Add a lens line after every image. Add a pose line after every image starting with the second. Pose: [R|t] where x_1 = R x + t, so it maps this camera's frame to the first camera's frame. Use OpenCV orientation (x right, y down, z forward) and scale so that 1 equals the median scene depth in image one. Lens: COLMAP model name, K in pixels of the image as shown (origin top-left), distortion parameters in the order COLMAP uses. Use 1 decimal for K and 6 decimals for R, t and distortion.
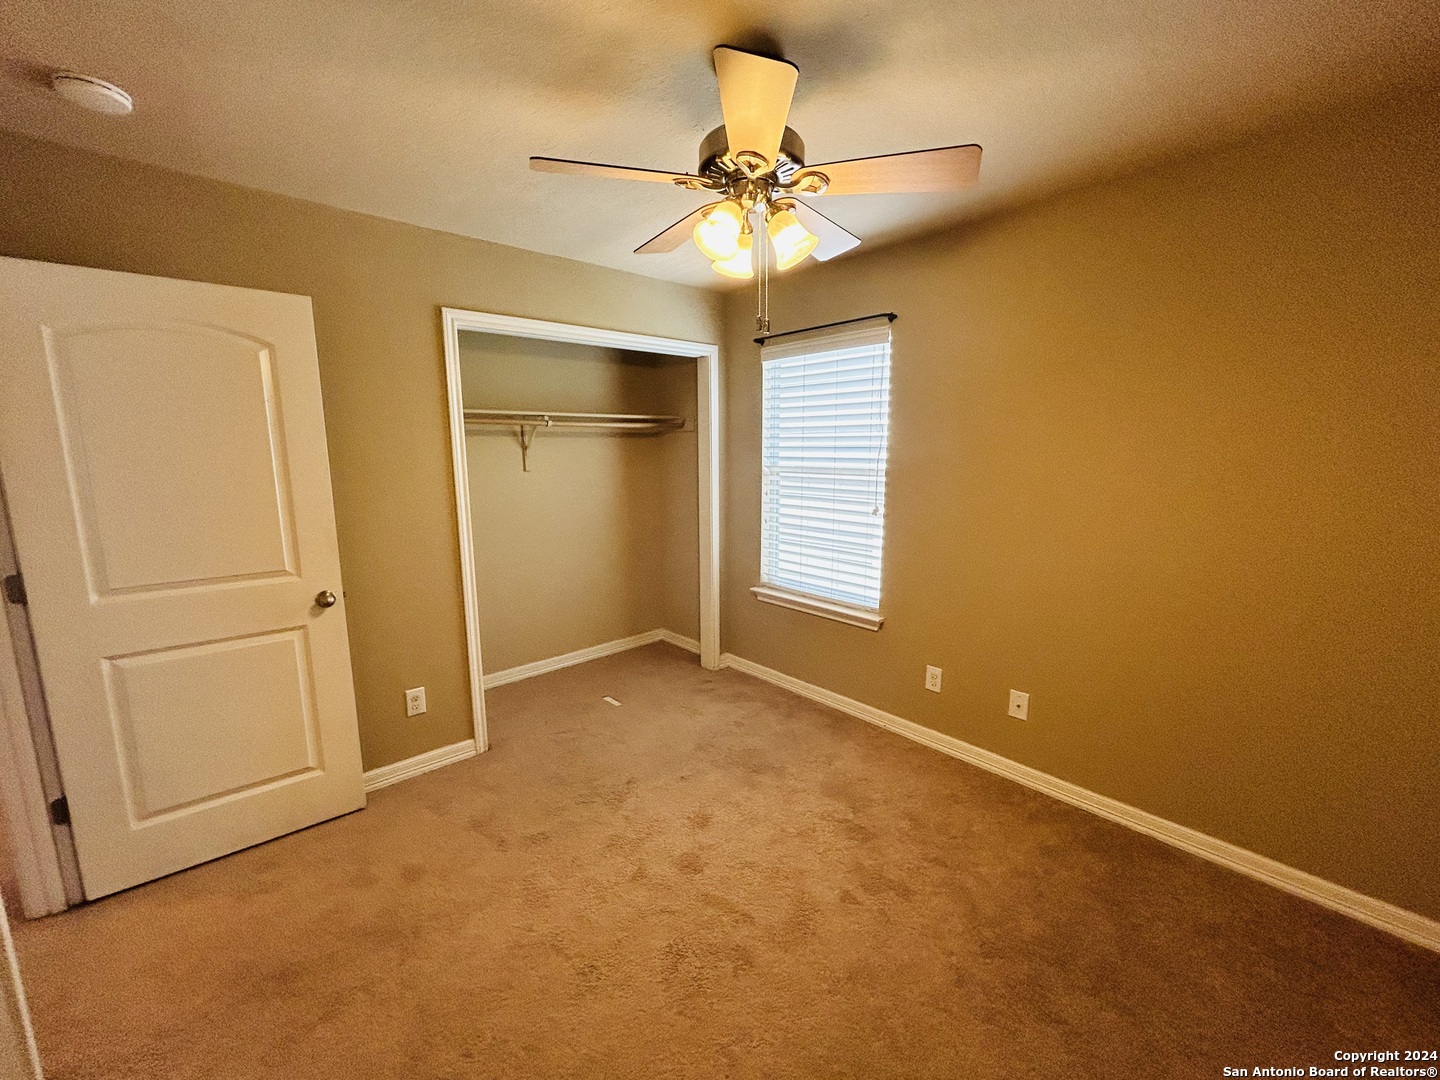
lens RADIAL K [[591.1, 0, 713.5], [0, 591.1, 540.5], [0, 0, 1]] dist [-0.000106, 0.000401]
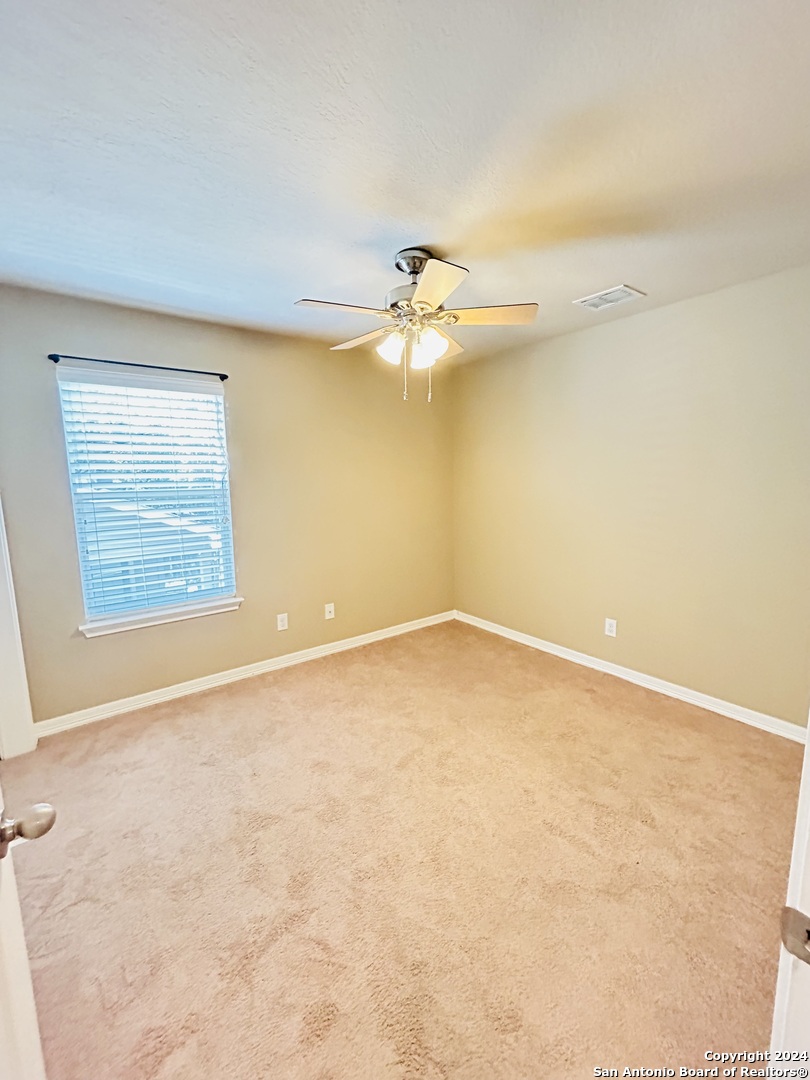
lens RADIAL K [[443.3, 0, 405.2], [0, 443.3, 537.5], [0, 0, 1]] dist [-0.000106, 0.000401]
pose [[0.072859, -0.136076, 0.988016, -0.722103], [0.180018, 0.976172, 0.121170, -0.063525], [-0.980961, 0.169033, 0.095619, 0.545518]]
